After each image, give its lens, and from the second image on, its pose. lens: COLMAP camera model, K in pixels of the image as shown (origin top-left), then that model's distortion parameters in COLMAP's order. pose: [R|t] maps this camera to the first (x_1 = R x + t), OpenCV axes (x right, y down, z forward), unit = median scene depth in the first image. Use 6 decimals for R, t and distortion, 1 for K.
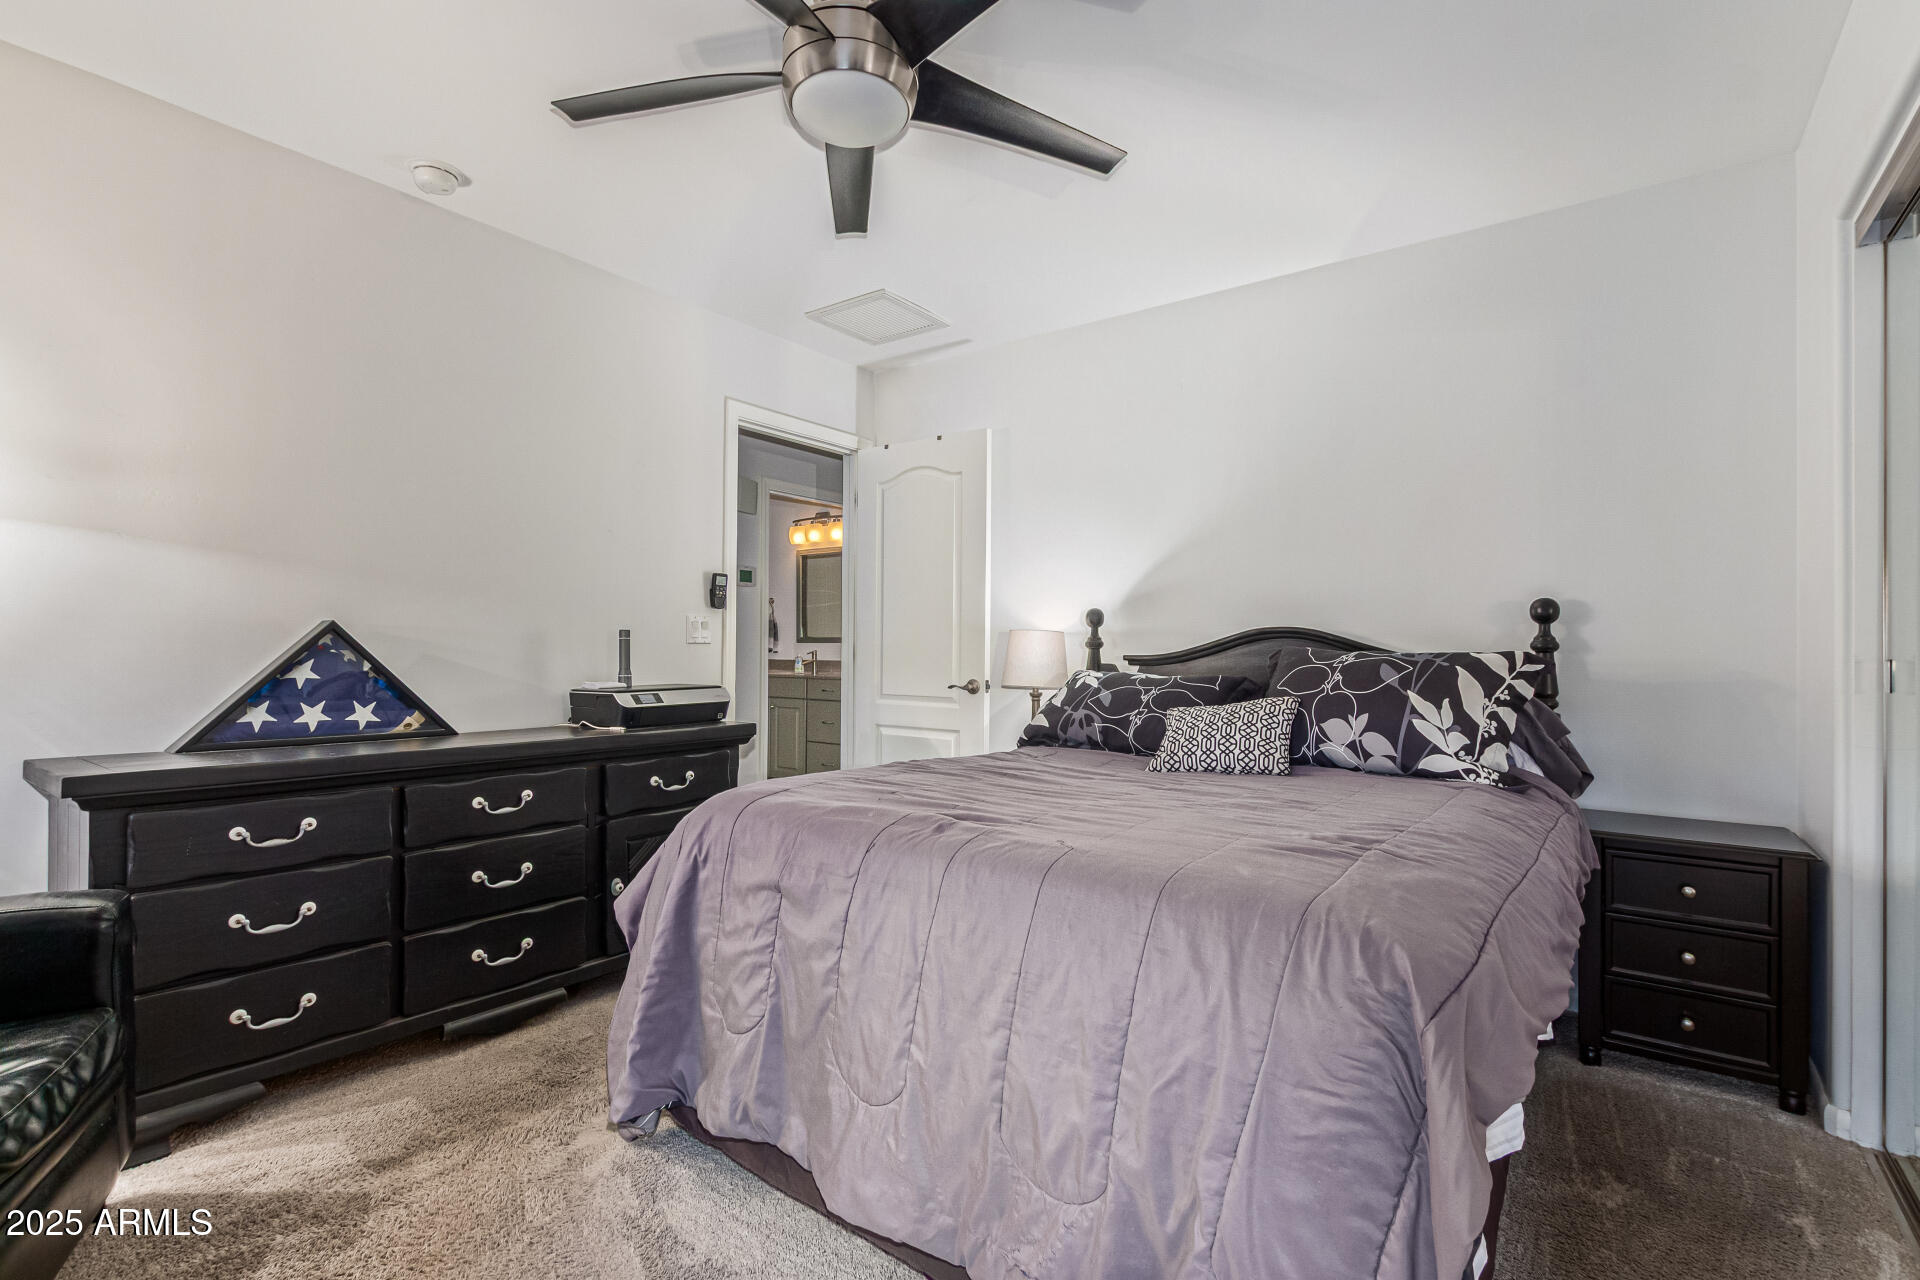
lens RADIAL K [[883.1, 0, 959.2], [0, 883.1, 646.7], [0, 0, 1]] dist [0.002559, 0.000077]
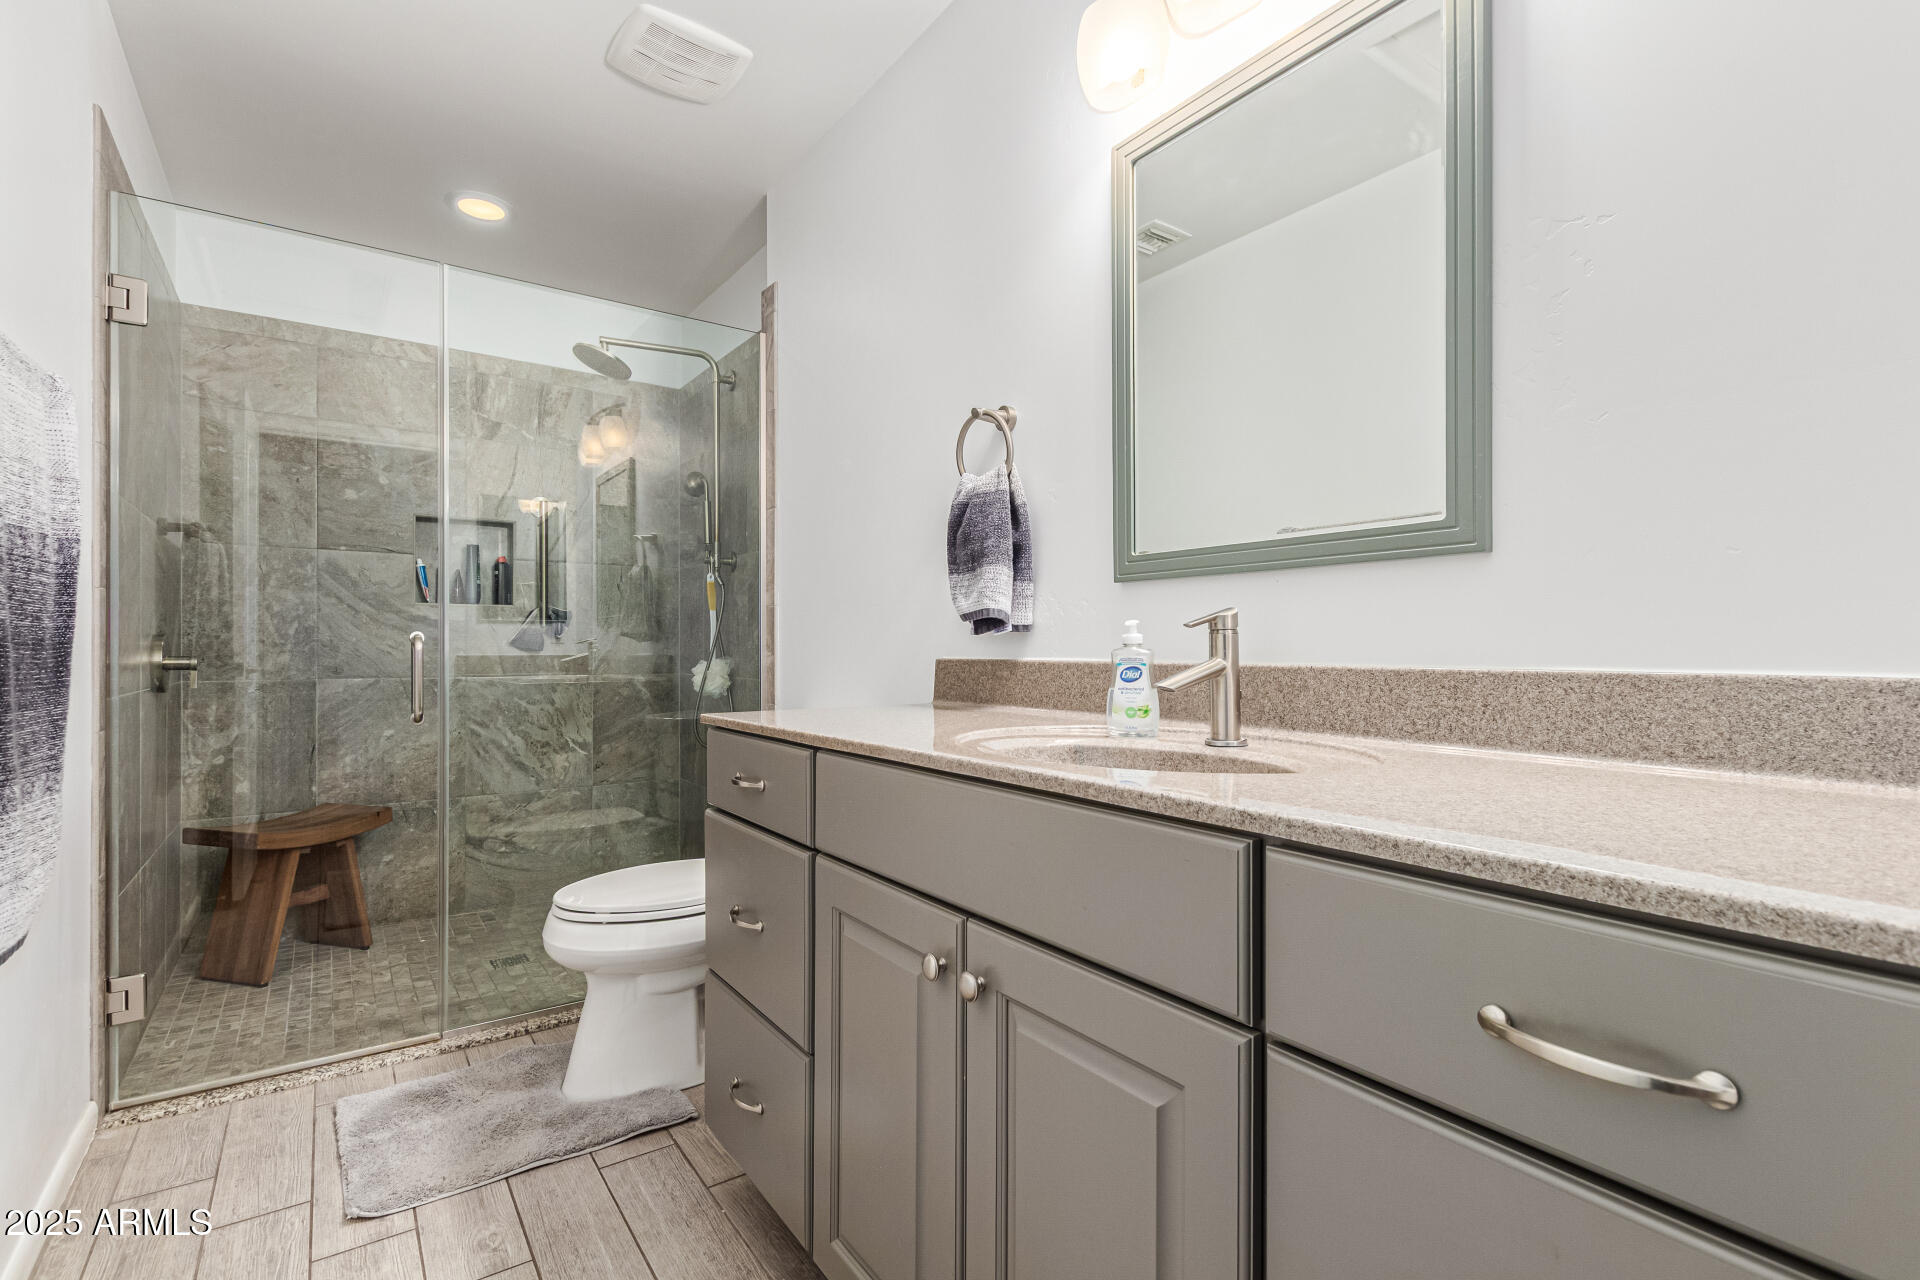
lens RADIAL K [[883.1, 0, 959.7], [0, 883.1, 646.9], [0, 0, 1]] dist [0.002559, 0.000077]
pose [[-0.307240, -0.010309, -0.951576, 0.023858], [0.006022, 0.999900, -0.012777, 0.012888], [0.951613, -0.009656, -0.307147, 1.028482]]
